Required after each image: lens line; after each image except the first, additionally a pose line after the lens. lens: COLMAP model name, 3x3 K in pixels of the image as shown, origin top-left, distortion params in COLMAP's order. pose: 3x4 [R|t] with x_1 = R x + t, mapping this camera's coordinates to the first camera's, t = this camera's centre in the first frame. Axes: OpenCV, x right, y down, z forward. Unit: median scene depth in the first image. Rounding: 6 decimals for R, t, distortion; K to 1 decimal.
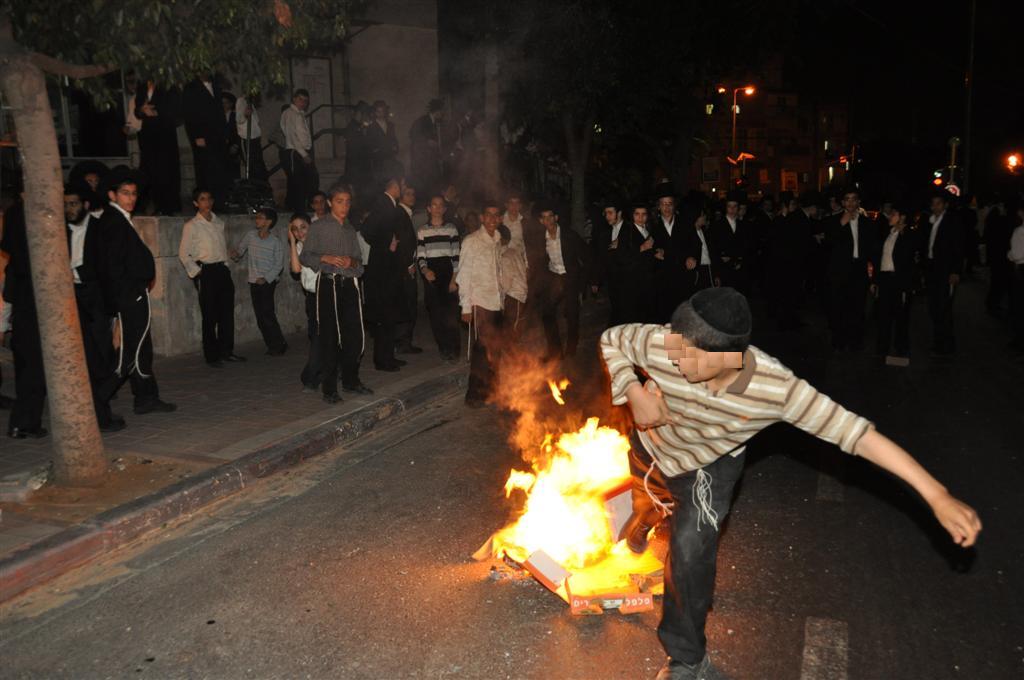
lens RADIAL K [[1018.2, 0, 512.6], [0, 1018.2, 340.6], [0, 0, 1]] dist [0.006996, 0.000000]
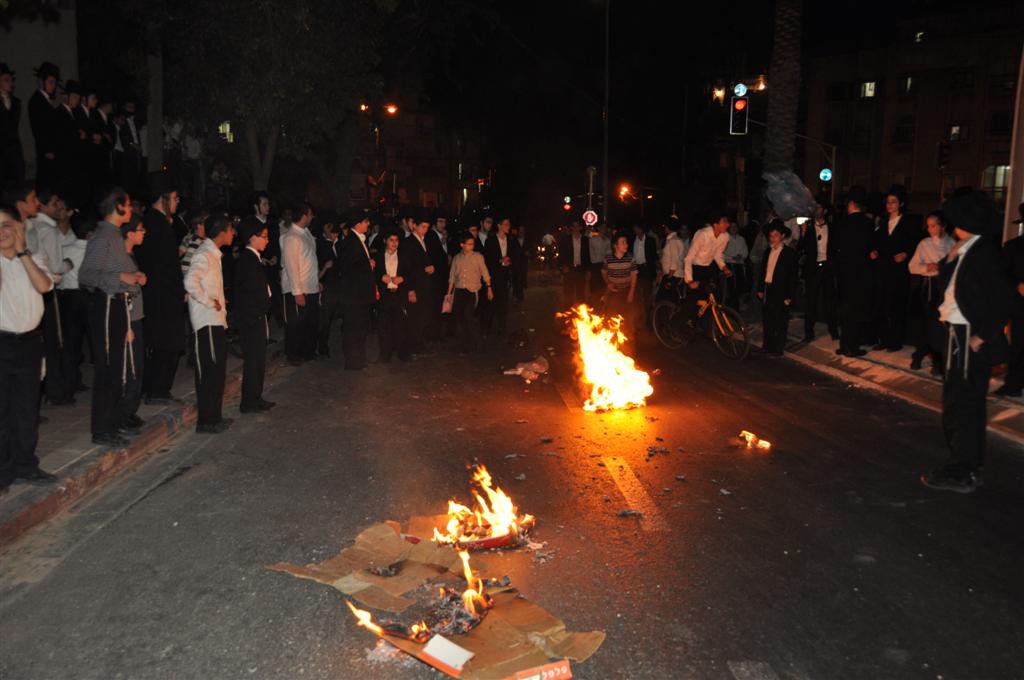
lens RADIAL K [[1018.2, 0, 512.0], [0, 1018.2, 339.9], [0, 0, 1]] dist [0.006996, 0.000000]
pose [[0.923352, -0.016072, 0.383619, -0.139847], [0.022826, 0.999654, -0.013060, -0.010513], [-0.383276, 0.020815, 0.923399, 0.111788]]
